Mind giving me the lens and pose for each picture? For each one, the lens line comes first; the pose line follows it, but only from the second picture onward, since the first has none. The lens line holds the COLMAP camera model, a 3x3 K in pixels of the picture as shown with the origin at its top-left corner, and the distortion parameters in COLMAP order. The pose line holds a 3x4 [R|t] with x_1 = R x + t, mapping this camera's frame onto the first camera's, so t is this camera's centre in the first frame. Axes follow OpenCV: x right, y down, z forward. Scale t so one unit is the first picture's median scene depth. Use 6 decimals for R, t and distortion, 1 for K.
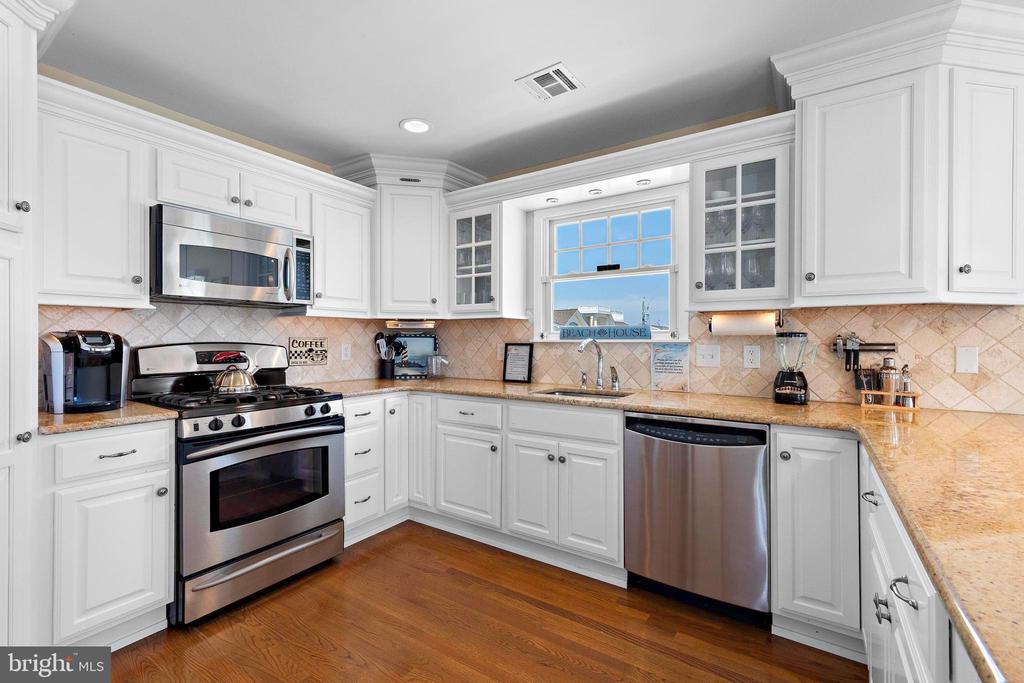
lens RADIAL K [[444.9, 0, 512.6], [0, 444.9, 340.2], [0, 0, 1]] dist [0.001024, 0.000137]
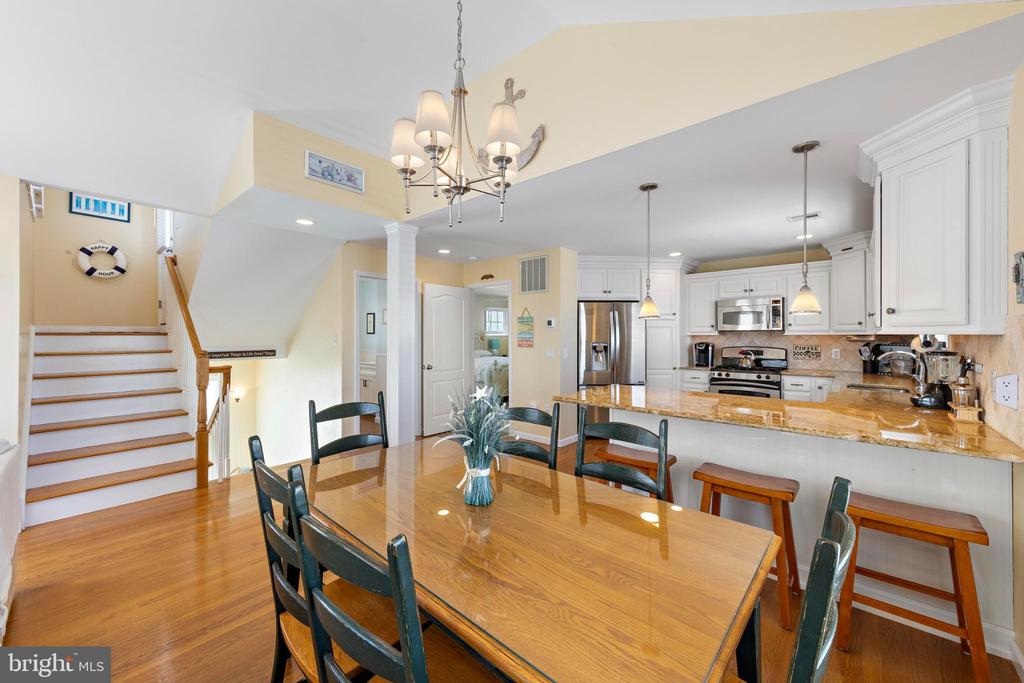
lens RADIAL K [[389.4, 0, 512.9], [0, 389.4, 335.2], [0, 0, 1]] dist [0.000924, -0.000210]
pose [[-0.128301, -0.001862, -0.991733, 1.673737], [-0.001072, 0.999998, -0.001738, -0.053955], [0.991735, 0.000840, -0.128303, -0.030244]]
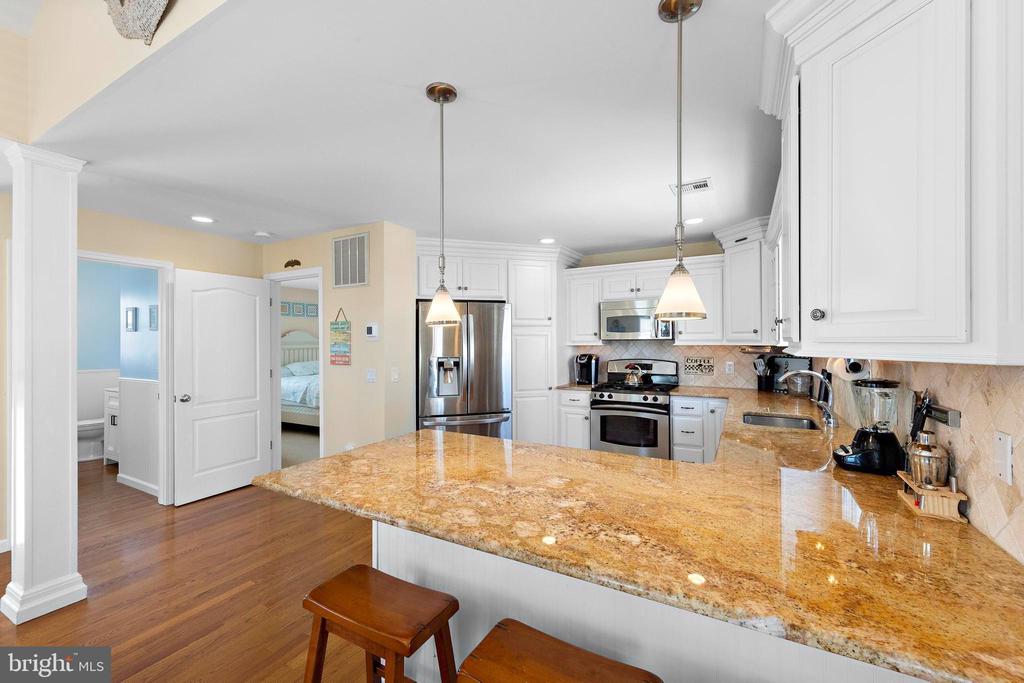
lens RADIAL K [[413.8, 0, 513.2], [0, 413.8, 340.6], [0, 0, 1]] dist [0.002638, 0.000369]
pose [[0.083129, -0.001901, -0.996537, 1.172795], [0.004216, 0.999990, -0.001556, -0.079728], [0.996530, -0.004072, 0.083137, 0.284440]]
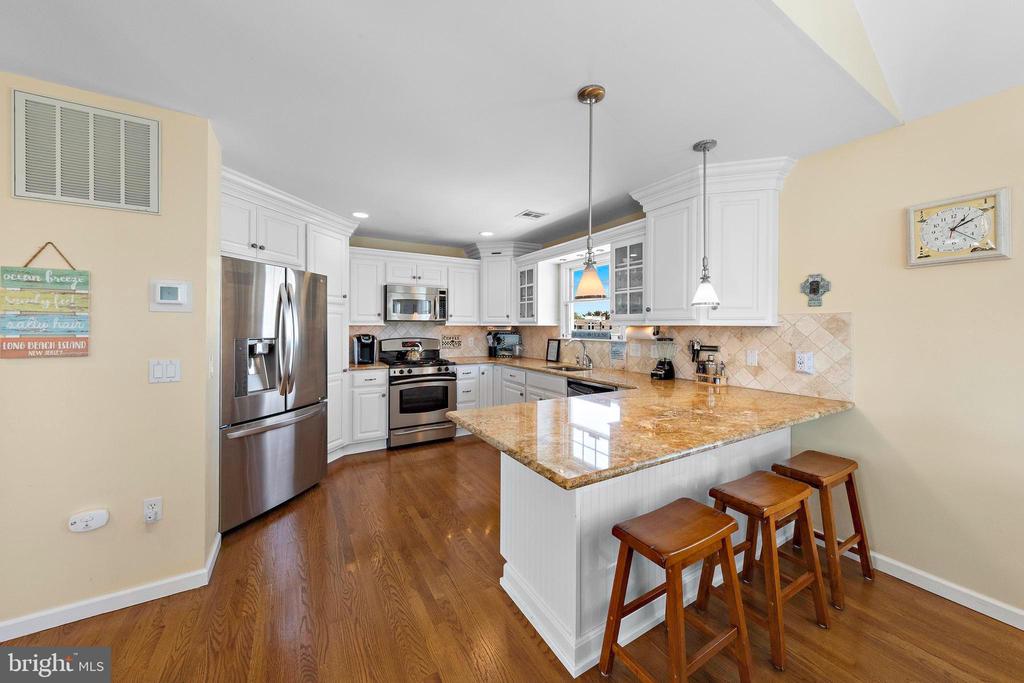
lens RADIAL K [[361.0, 0, 511.8], [0, 361.0, 327.1], [0, 0, 1]] dist [0.000770, 0.000007]
pose [[0.902358, 0.002558, -0.430979, 0.628406], [-0.003284, 0.999994, -0.000940, -0.051624], [0.430974, 0.002263, 0.902361, -0.467799]]
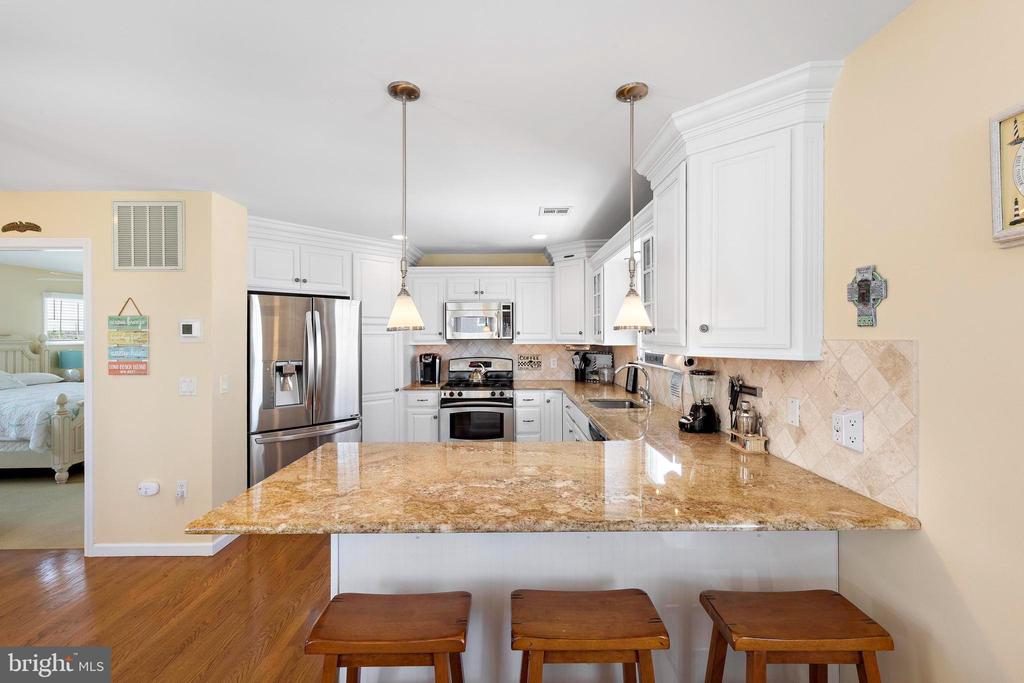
lens RADIAL K [[429.7, 0, 512.7], [0, 429.7, 336.9], [0, 0, 1]] dist [0.002716, 0.000369]
pose [[0.563371, -0.000984, -0.826203, 1.150420], [0.003022, 0.999995, 0.000870, -0.096714], [0.826198, -0.002987, 0.563371, -0.028232]]
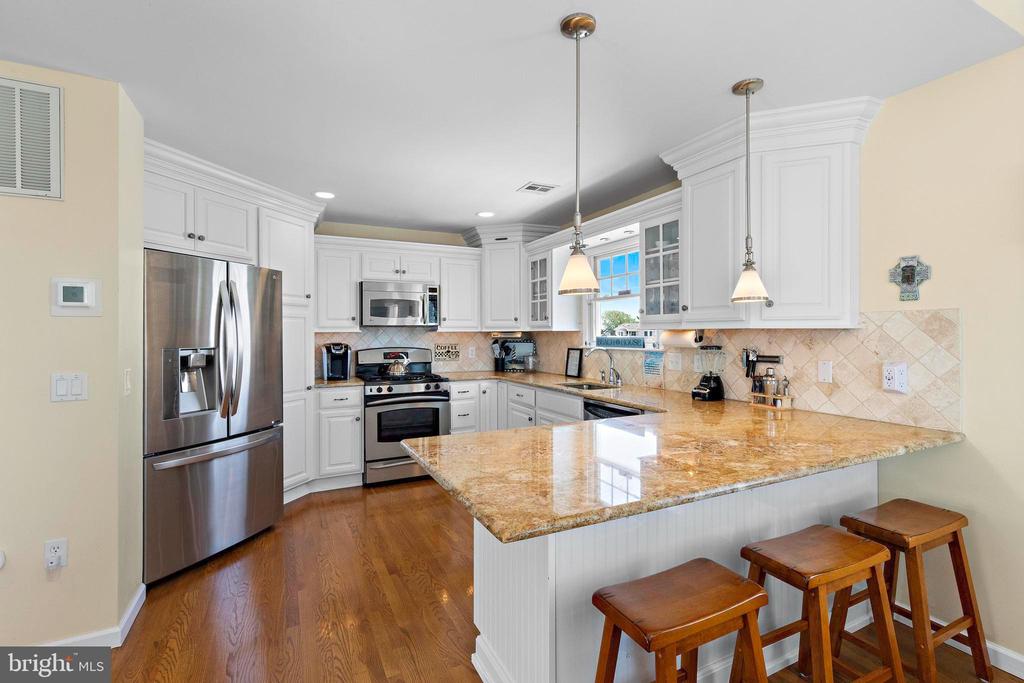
lens RADIAL K [[458.9, 0, 510.6], [0, 458.9, 333.8], [0, 0, 1]] dist [0.002152, 0.000292]
pose [[0.866585, -0.004017, -0.499014, 0.714838], [0.003611, 0.999992, -0.001779, -0.047435], [0.499017, -0.000260, 0.866592, -0.410292]]
